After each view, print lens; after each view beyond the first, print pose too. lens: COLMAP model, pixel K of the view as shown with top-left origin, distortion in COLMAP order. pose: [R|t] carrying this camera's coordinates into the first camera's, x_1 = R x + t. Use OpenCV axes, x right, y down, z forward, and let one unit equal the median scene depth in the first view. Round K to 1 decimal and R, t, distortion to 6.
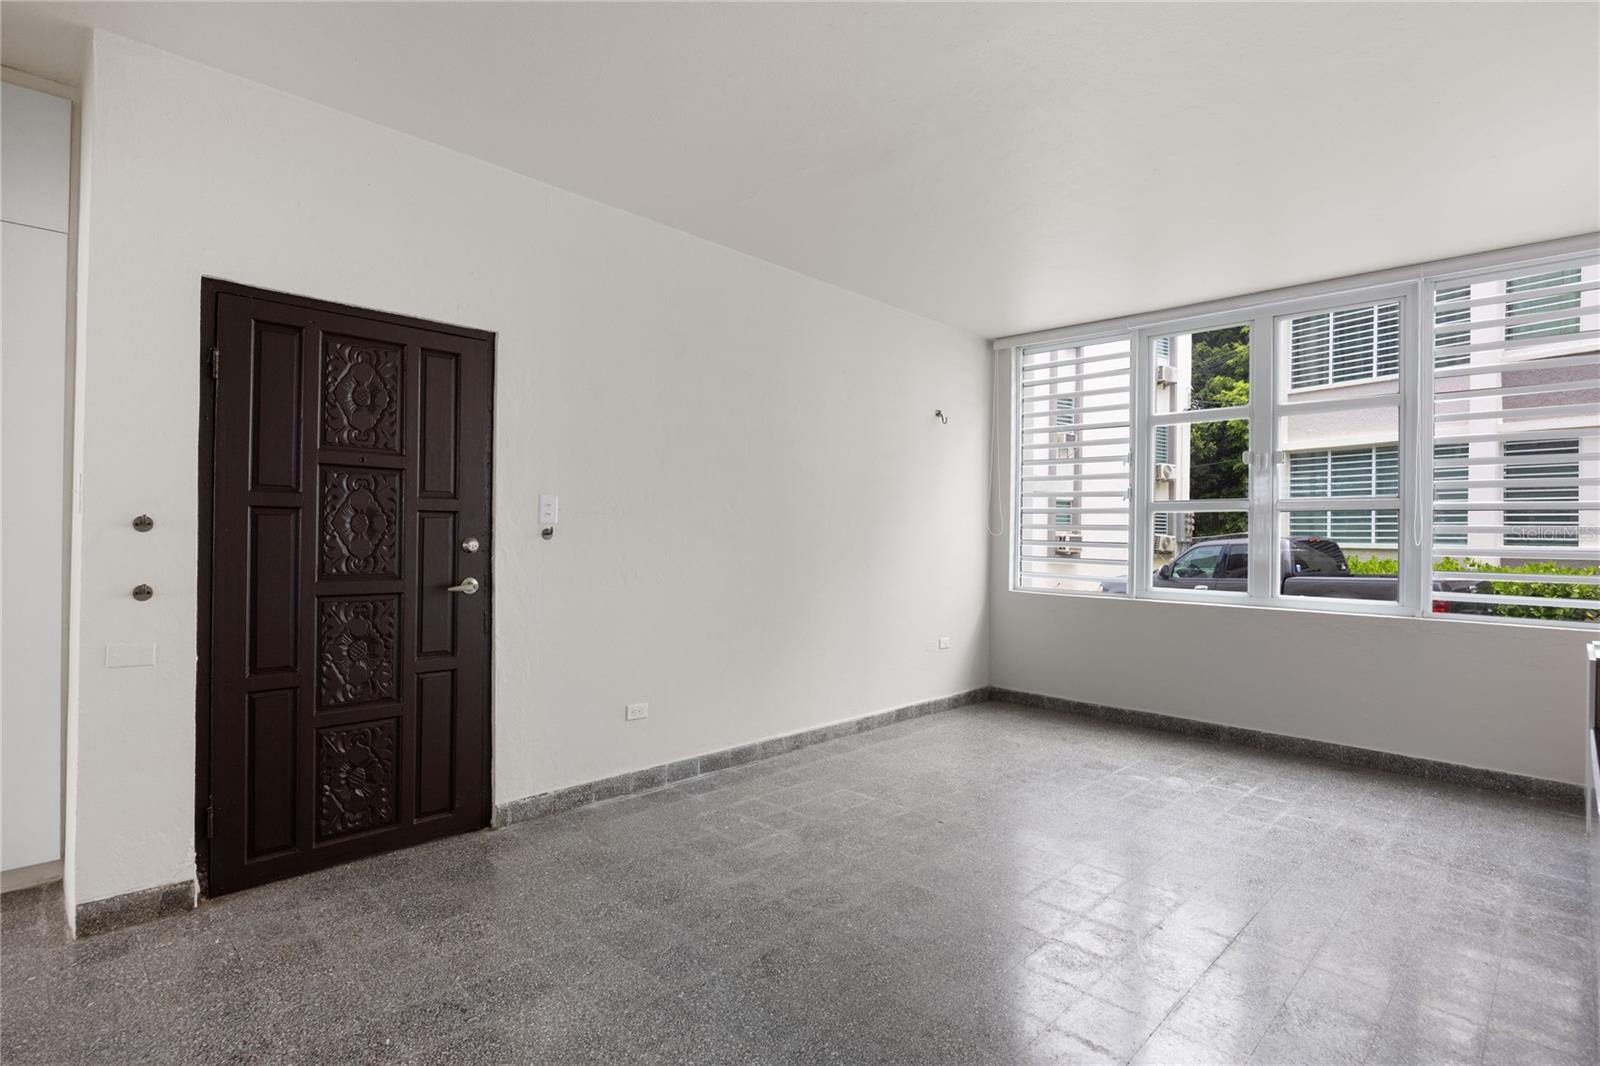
lens RADIAL K [[782.2, 0, 800.0], [0, 782.2, 533.0], [0, 0, 1]] dist [-0.010638, -0.000118]
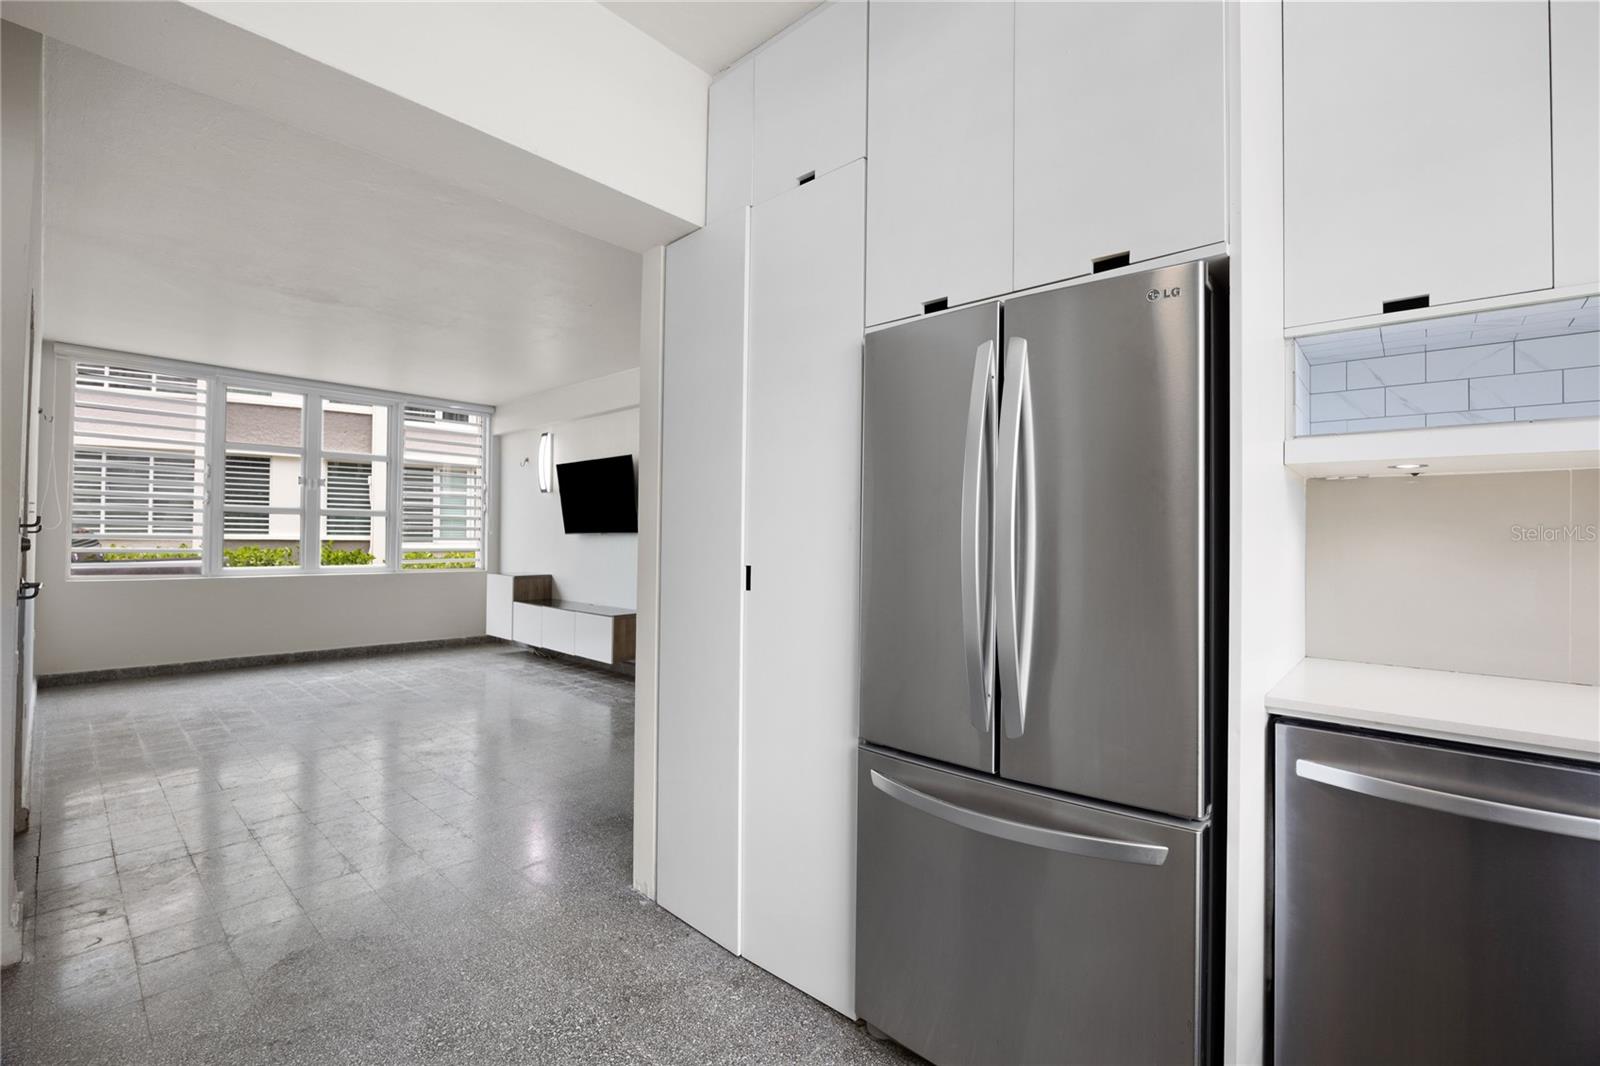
lens RADIAL K [[700.2, 0, 810.4], [0, 700.2, 528.9], [0, 0, 1]] dist [-0.011788, -0.000390]
pose [[-0.042965, 0.000502, 0.999076, -1.053784], [-0.010115, 0.999948, -0.000938, -0.009372], [-0.999025, -0.010146, -0.042958, 0.037919]]
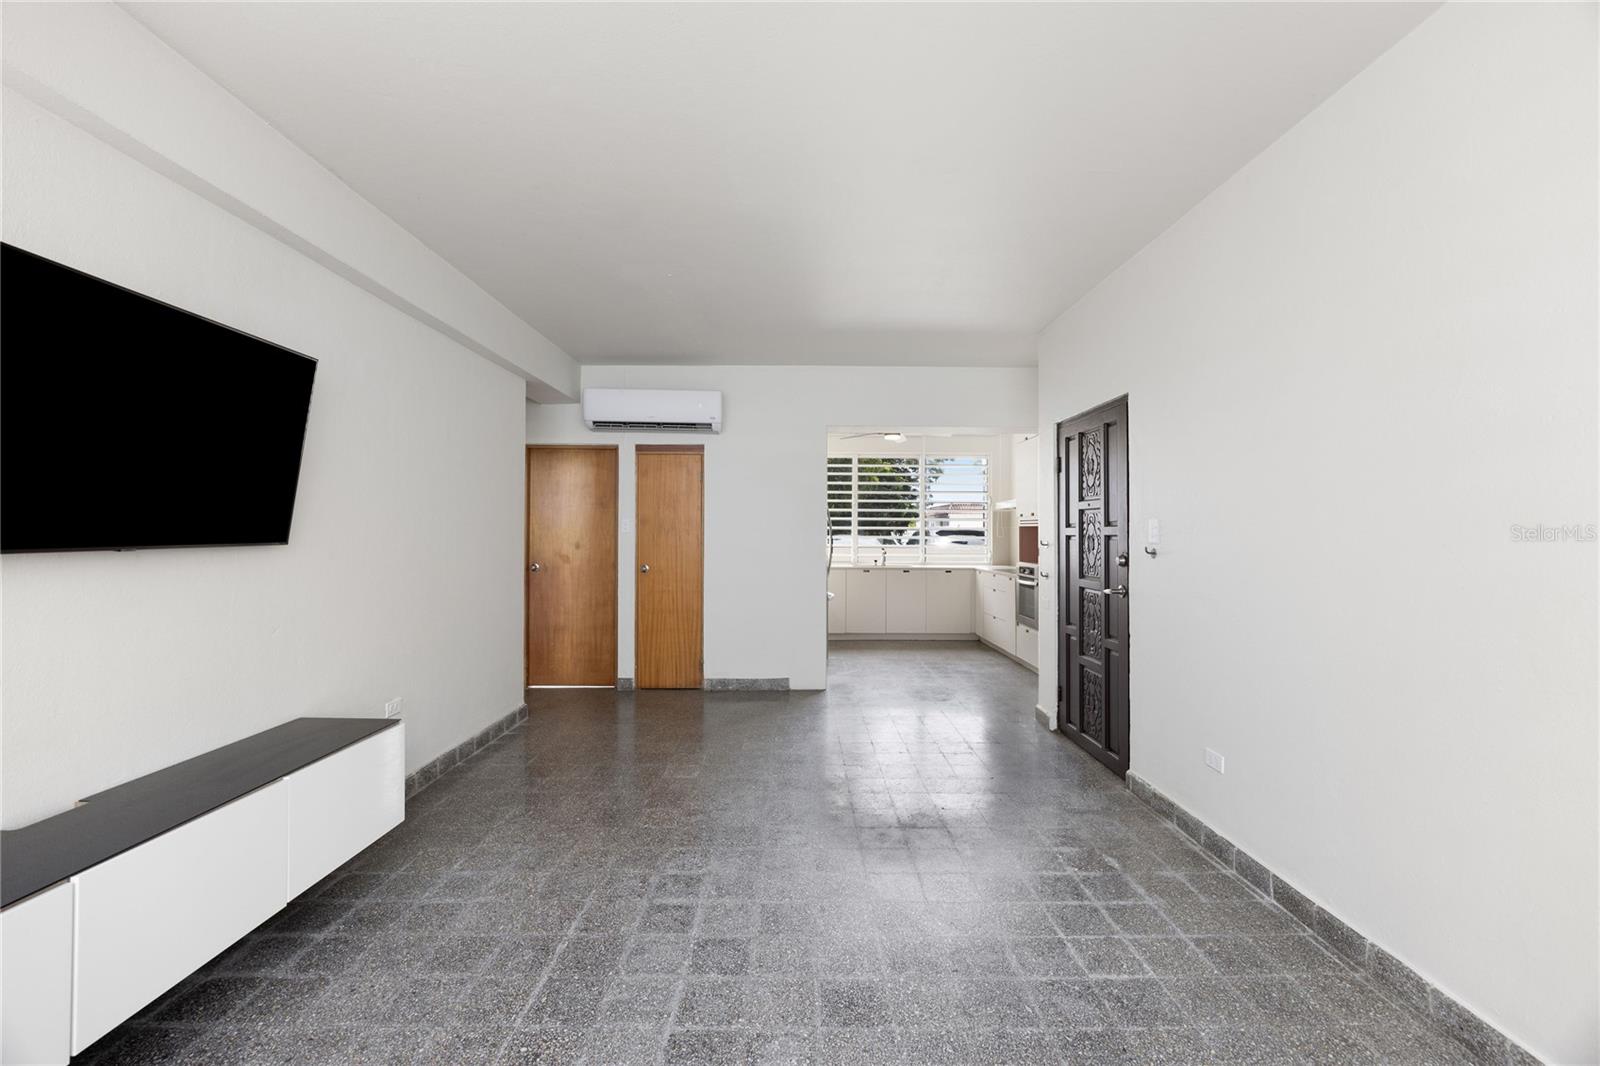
lens RADIAL K [[665.3, 0, 808.0], [0, 665.3, 527.8], [0, 0, 1]] dist [-0.014531, 0.000594]
pose [[-0.697933, -0.024141, -0.715756, 0.588093], [-0.013679, 0.999699, -0.020380, -0.005493], [0.716032, -0.004433, -0.698053, 1.109092]]
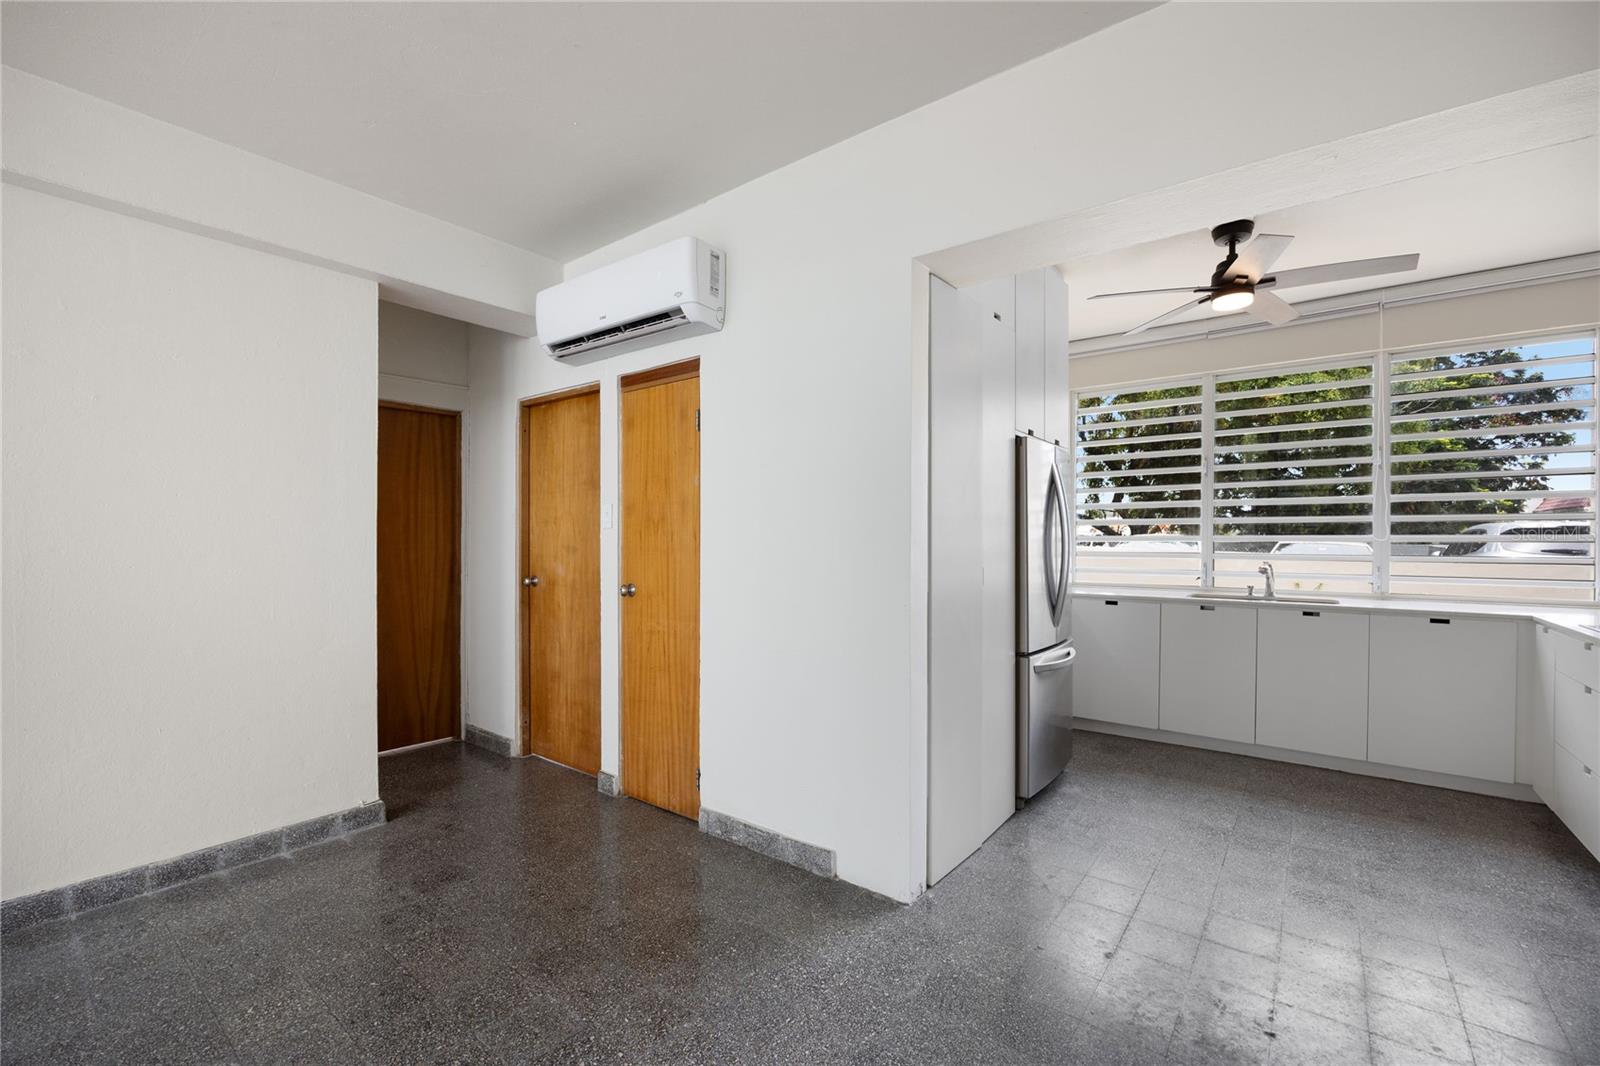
lens RADIAL K [[670.4, 0, 800.4], [0, 670.4, 544.5], [0, 0, 1]] dist [-0.013122, 0.000855]
pose [[-0.992272, -0.015686, -0.123087, -0.269269], [-0.016511, 0.999848, 0.005682, -0.006848], [0.122979, 0.007670, -0.992380, 0.720843]]
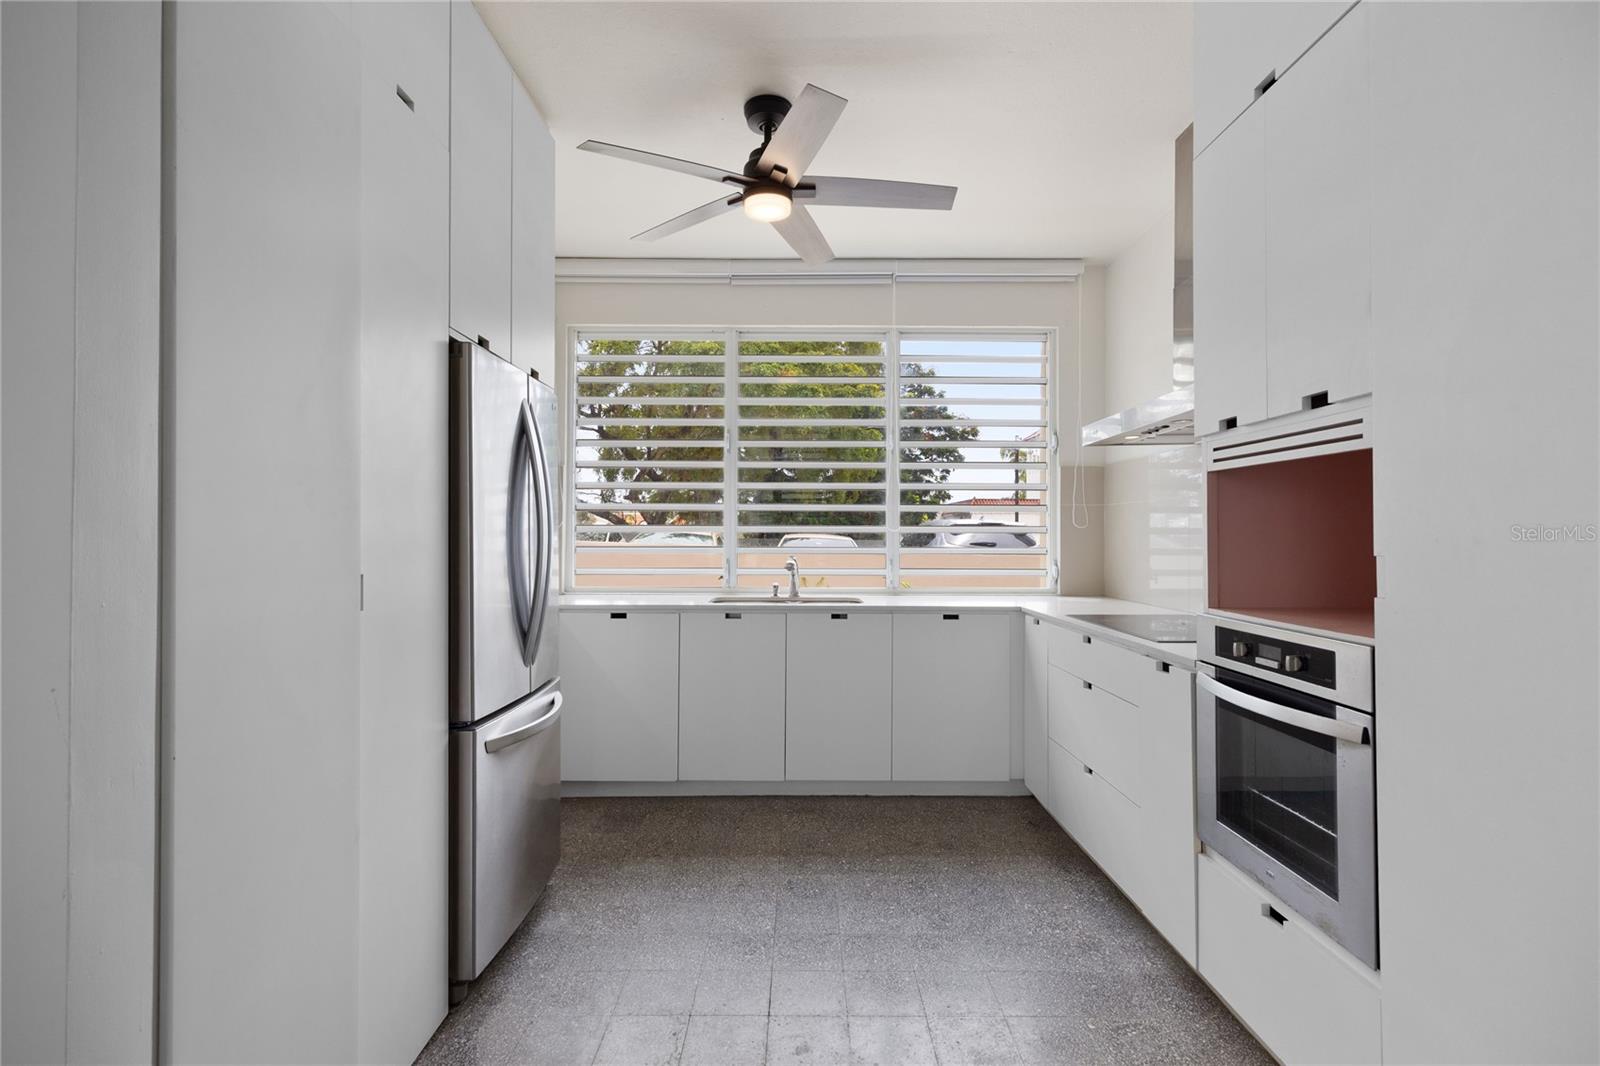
lens RADIAL K [[750.9, 0, 805.2], [0, 750.9, 532.7], [0, 0, 1]] dist [0.002978, 0.000413]
pose [[-0.704853, -0.021025, -0.709042, -0.426184], [-0.012653, 0.999774, -0.017068, -0.000290], [0.709241, -0.003059, -0.704960, 0.493594]]
